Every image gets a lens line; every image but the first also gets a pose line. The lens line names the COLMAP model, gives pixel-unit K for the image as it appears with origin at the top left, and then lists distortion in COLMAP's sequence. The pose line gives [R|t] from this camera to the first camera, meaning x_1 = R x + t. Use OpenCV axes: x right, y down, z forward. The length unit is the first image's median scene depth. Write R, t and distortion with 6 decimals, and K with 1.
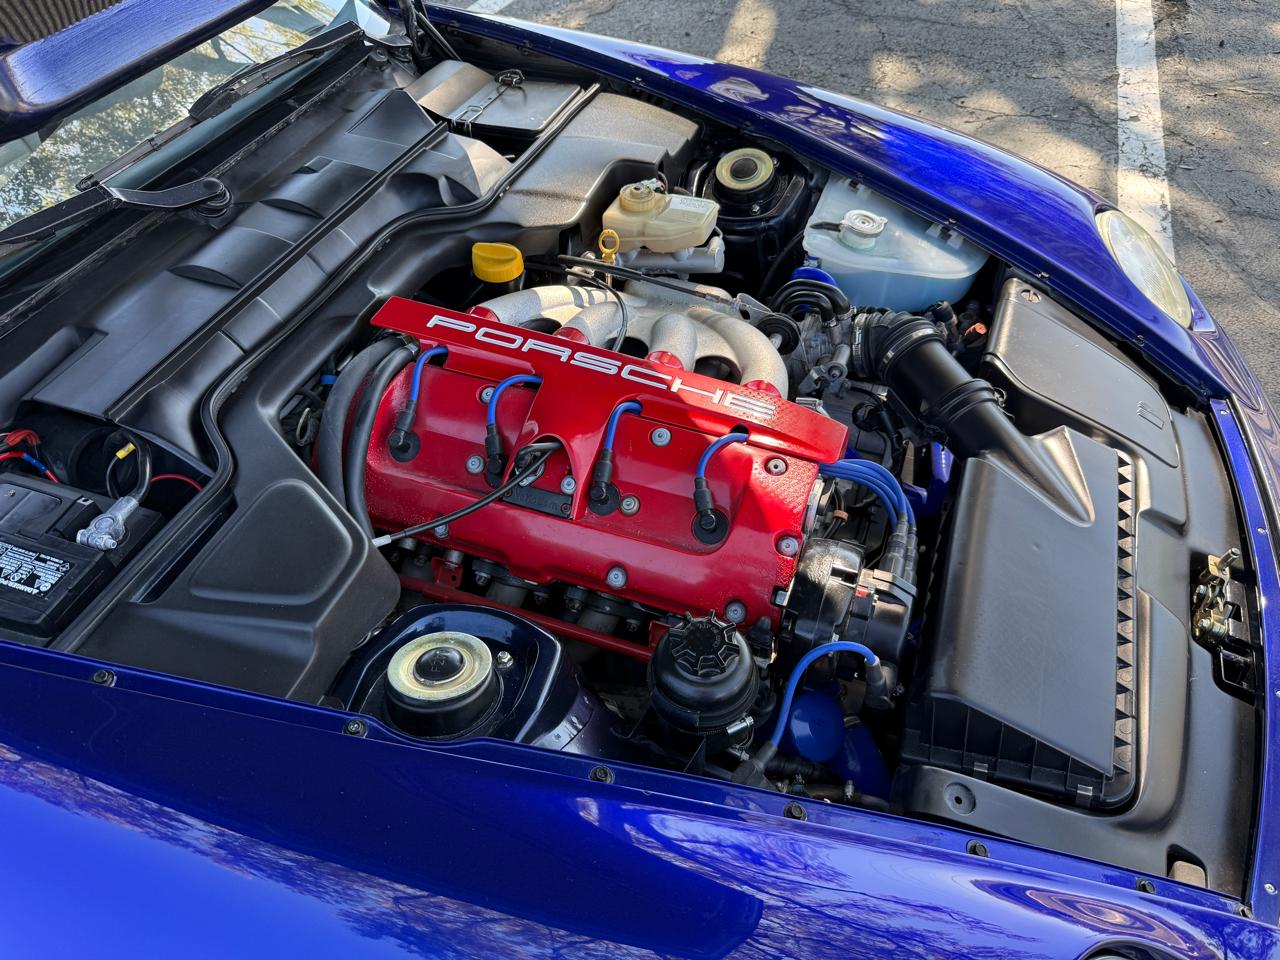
lens RADIAL K [[920.3, 0, 640.0], [0, 920.3, 480.2], [0, 0, 1]] dist [0.001660, -0.003901]
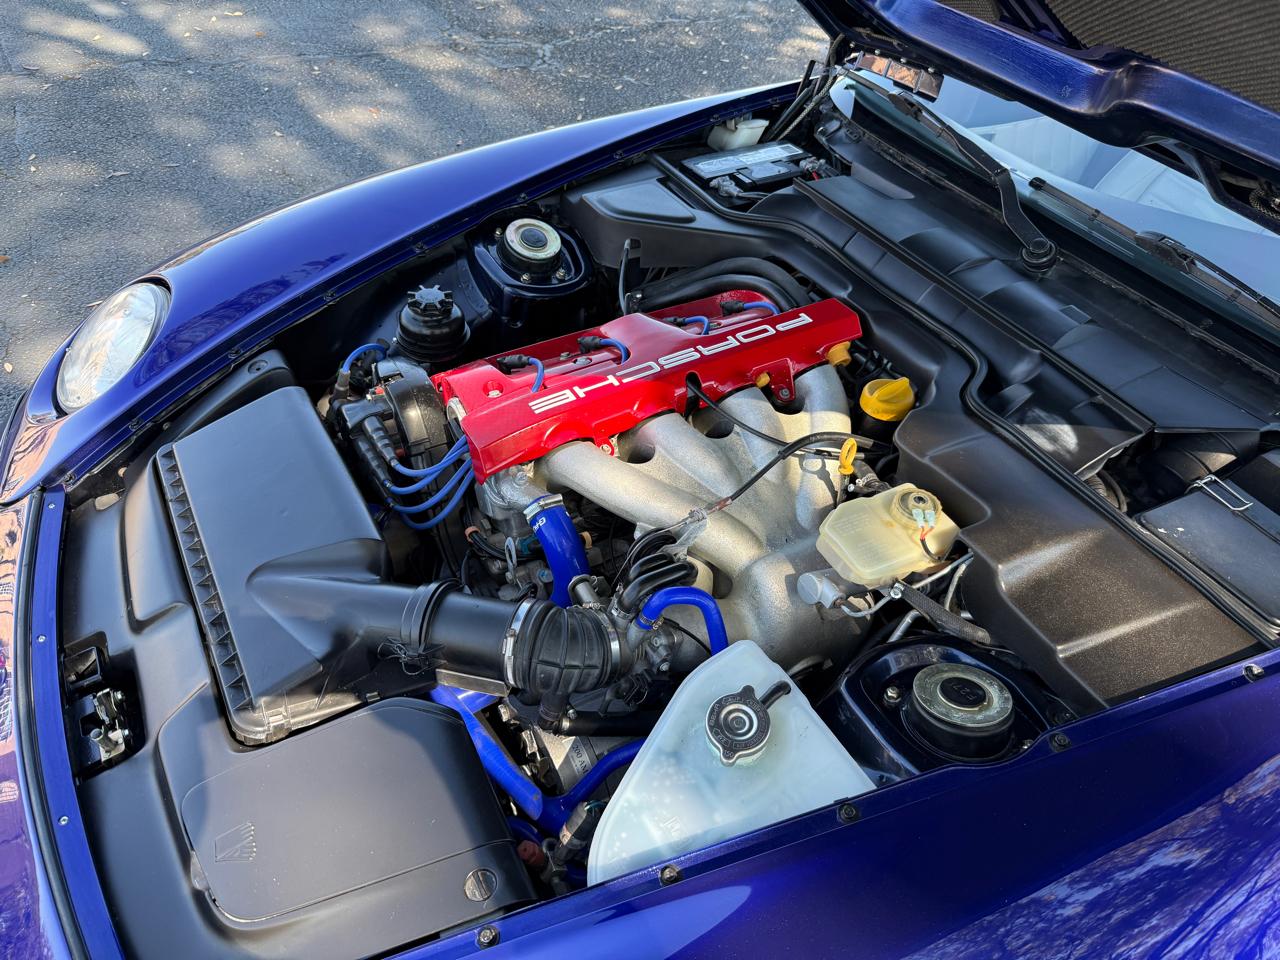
lens RADIAL K [[920.3, 0, 640.0], [0, 920.3, 480.2], [0, 0, 1]] dist [0.001660, -0.003901]
pose [[-0.649373, 0.481913, -0.588281, 0.718448], [-0.587505, 0.173265, 0.790453, -0.964028], [0.482859, 0.858917, 0.170613, 0.904540]]
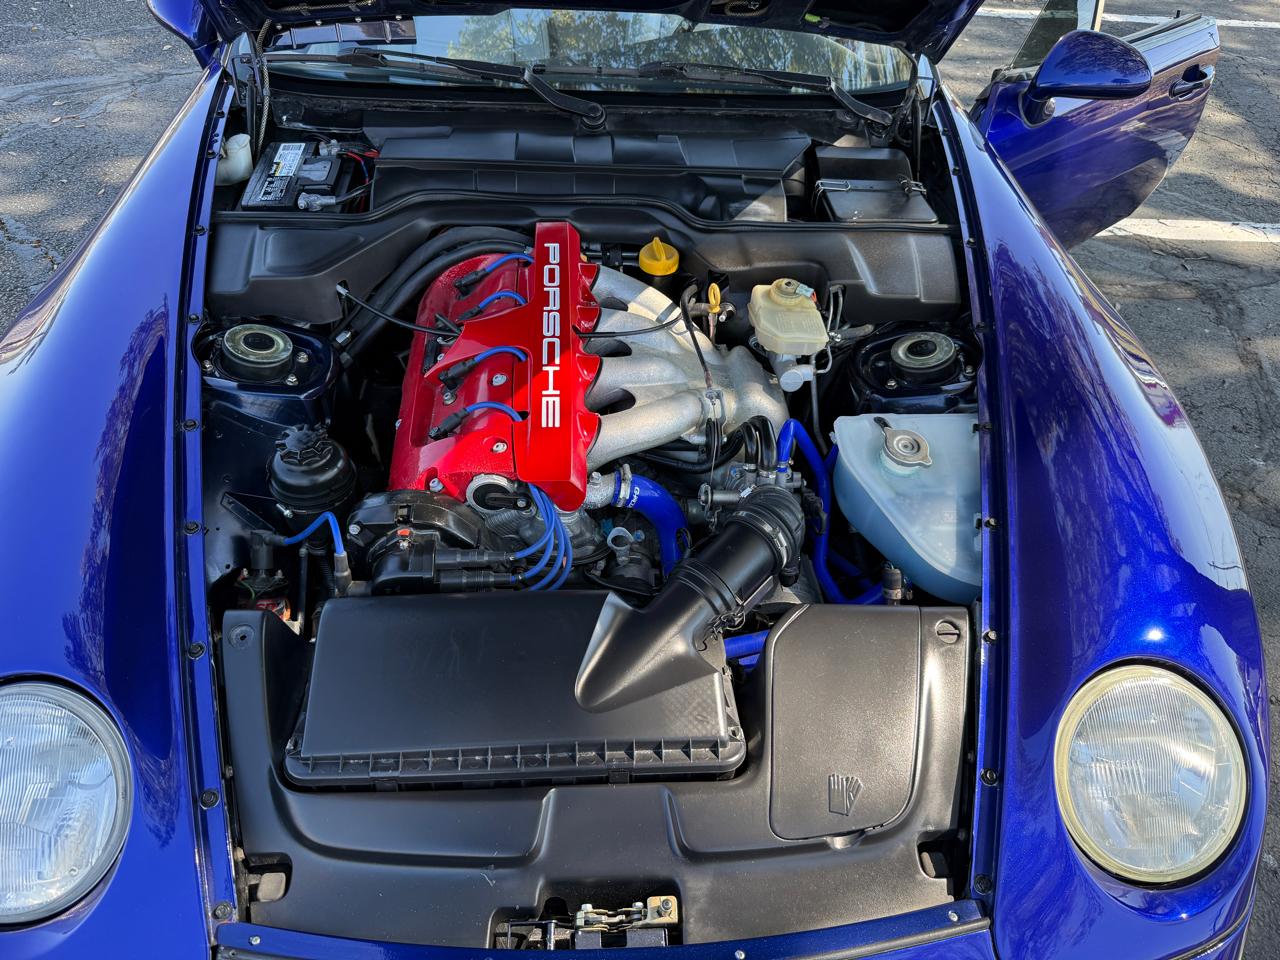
lens RADIAL K [[920.3, 0, 640.0], [0, 920.3, 480.2], [0, 0, 1]] dist [0.001660, -0.003901]
pose [[0.394052, 0.652258, -0.647520, 0.935756], [-0.693023, 0.673623, 0.256810, -0.384446], [0.603691, 0.347550, 0.717472, 0.249227]]
